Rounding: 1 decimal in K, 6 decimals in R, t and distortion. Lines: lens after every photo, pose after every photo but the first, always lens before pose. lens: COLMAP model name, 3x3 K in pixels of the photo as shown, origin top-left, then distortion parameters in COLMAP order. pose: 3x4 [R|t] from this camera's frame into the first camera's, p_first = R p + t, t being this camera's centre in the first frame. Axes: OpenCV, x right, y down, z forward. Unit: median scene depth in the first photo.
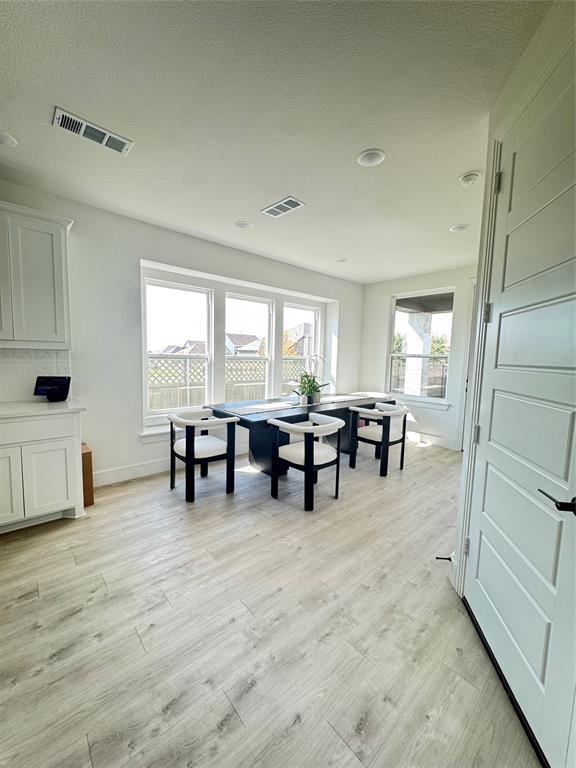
lens RADIAL K [[306.9, 0, 288.0], [0, 306.9, 384.0], [0, 0, 1]] dist [0.000281, -0.000022]
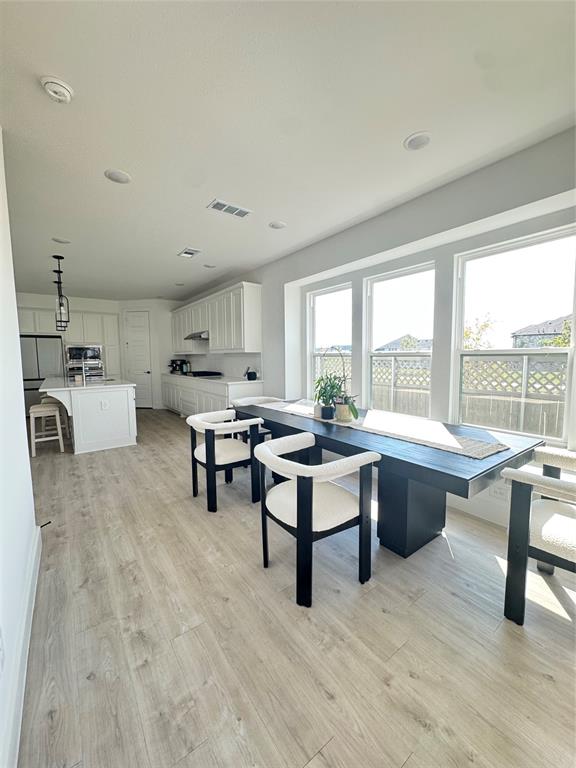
lens RADIAL K [[306.9, 0, 288.0], [0, 306.9, 384.0], [0, 0, 1]] dist [0.000281, -0.000022]
pose [[-0.087855, 0.066942, -0.993881, 1.140139], [-0.082280, 0.993842, 0.074212, -0.085882], [0.992729, 0.088296, -0.081806, 1.451792]]
